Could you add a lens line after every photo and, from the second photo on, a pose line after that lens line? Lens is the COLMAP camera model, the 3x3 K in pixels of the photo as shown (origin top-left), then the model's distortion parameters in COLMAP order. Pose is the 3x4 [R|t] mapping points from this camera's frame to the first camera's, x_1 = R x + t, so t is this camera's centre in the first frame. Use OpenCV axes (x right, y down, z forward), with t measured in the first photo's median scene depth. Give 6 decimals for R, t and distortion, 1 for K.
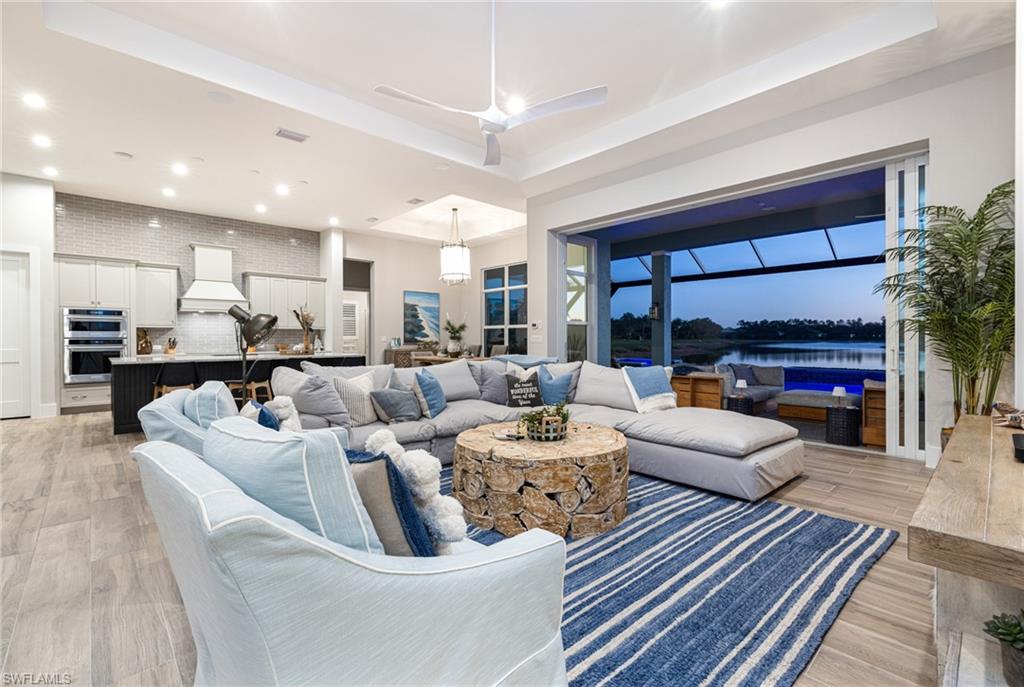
lens RADIAL K [[454.9, 0, 502.9], [0, 454.9, 336.4], [0, 0, 1]] dist [0.002249, -0.003508]
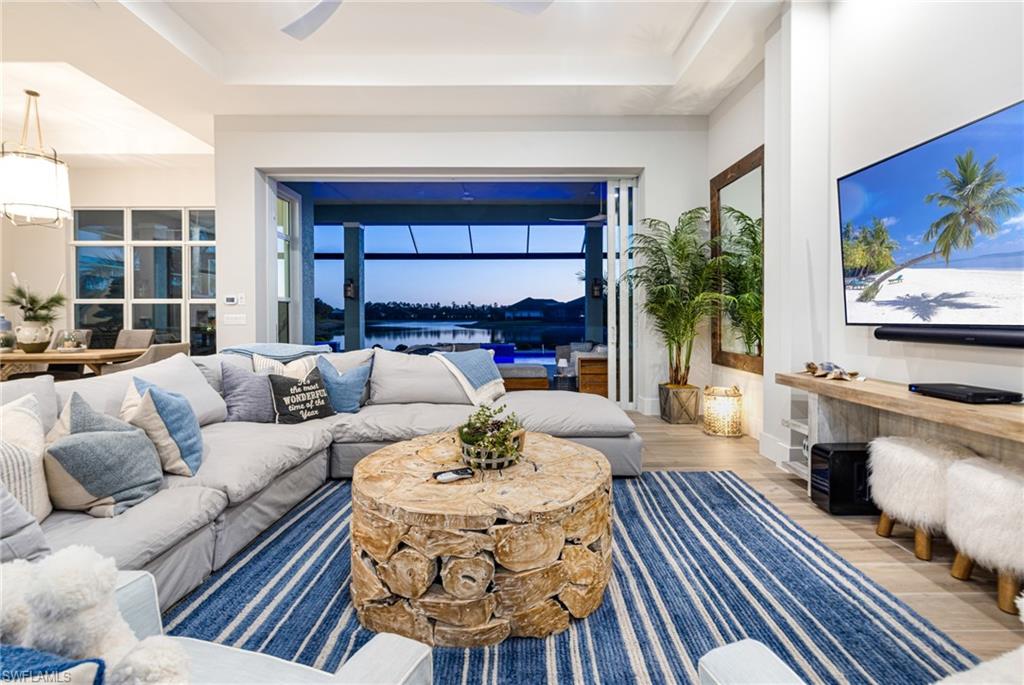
lens RADIAL K [[454.9, 0, 517.1], [0, 454.9, 317.8], [0, 0, 1]] dist [0.002249, -0.003508]
pose [[0.662649, -0.000099, 0.748930, -0.142402], [-0.001210, 0.999999, 0.001204, 0.001237], [-0.748929, -0.001704, 0.662648, 0.185130]]
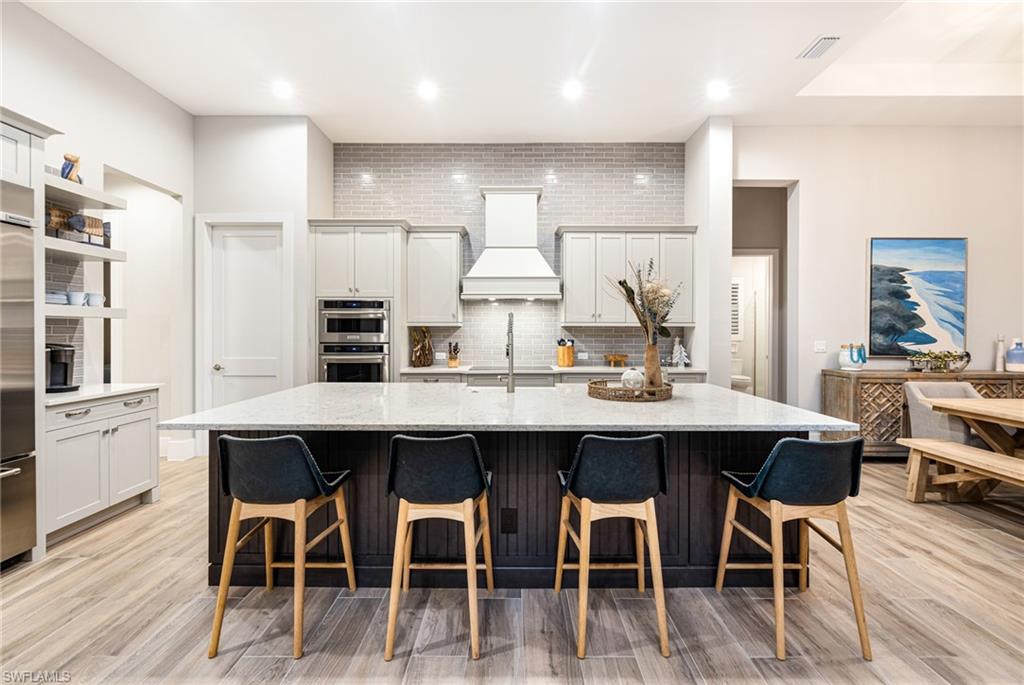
lens RADIAL K [[454.9, 0, 513.1], [0, 454.9, 339.7], [0, 0, 1]] dist [0.002249, -0.003508]
pose [[0.740970, 0.012531, -0.671421, -0.233591], [-0.002240, 0.999866, 0.016188, -0.010136], [0.671534, -0.010490, 0.740899, 0.571861]]
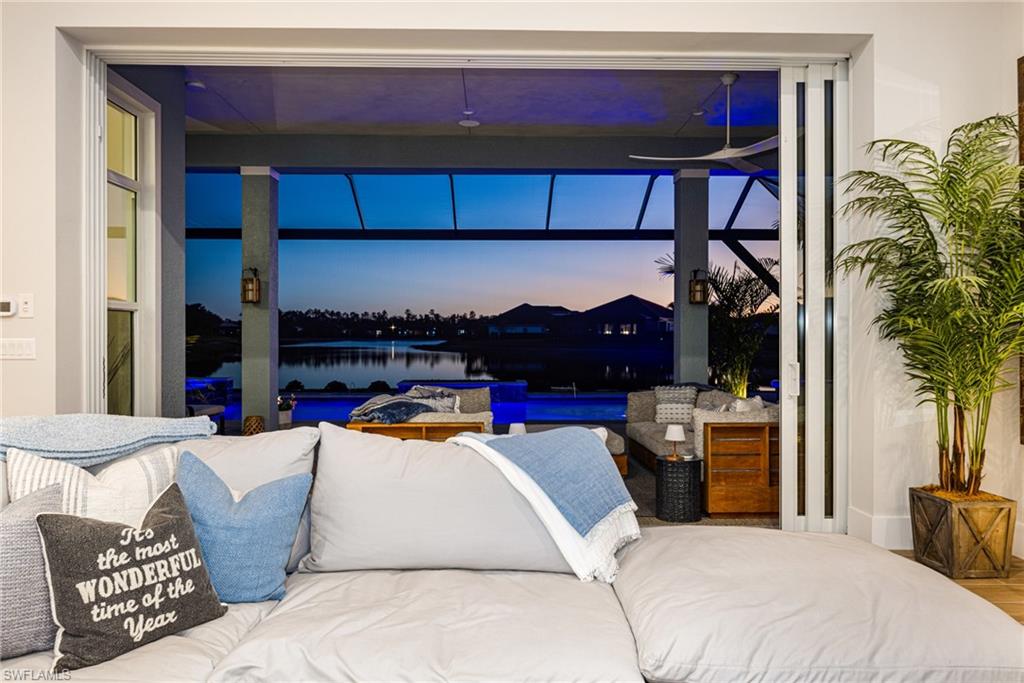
lens RADIAL K [[691.9, 0, 512.1], [0, 691.9, 333.1], [0, 0, 1]] dist [-0.002210, 0.002288]
pose [[0.652991, 0.003835, 0.757356, -0.060050], [-0.004863, 0.999988, -0.000871, -0.005819], [-0.757350, -0.003114, 0.653001, 0.348479]]
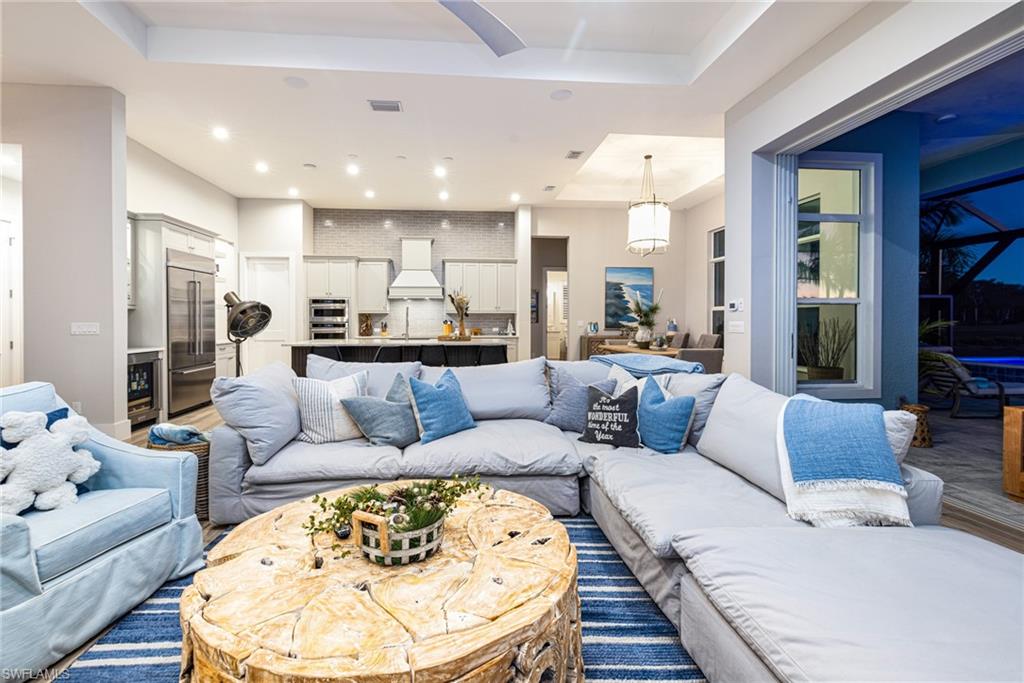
lens RADIAL K [[454.9, 0, 484.5], [0, 454.9, 320.6], [0, 0, 1]] dist [0.002249, -0.003508]
pose [[0.793534, 0.003344, -0.608517, 0.162301], [-0.000045, 0.999985, 0.005436, -0.006352], [0.608526, -0.004286, 0.793522, 0.242776]]
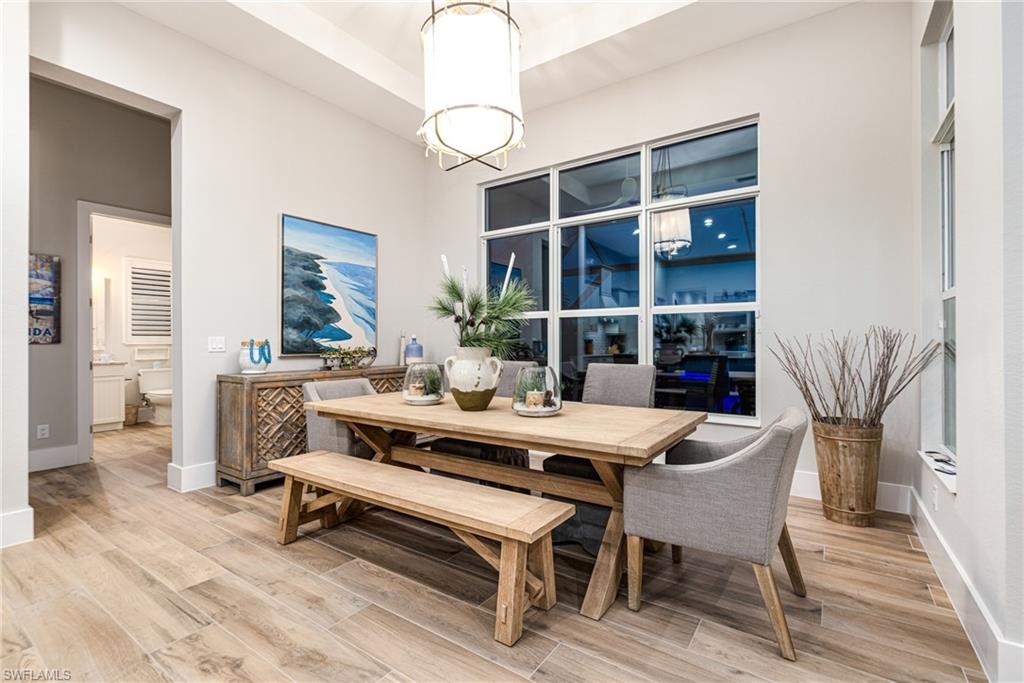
lens RADIAL K [[454.9, 0, 533.9], [0, 454.9, 341.1], [0, 0, 1]] dist [0.002249, -0.003508]
pose [[0.960713, 0.001268, 0.277540, -0.161938], [-0.002410, 0.999990, 0.003772, 0.002173], [-0.277532, -0.004292, 0.960707, 0.772026]]
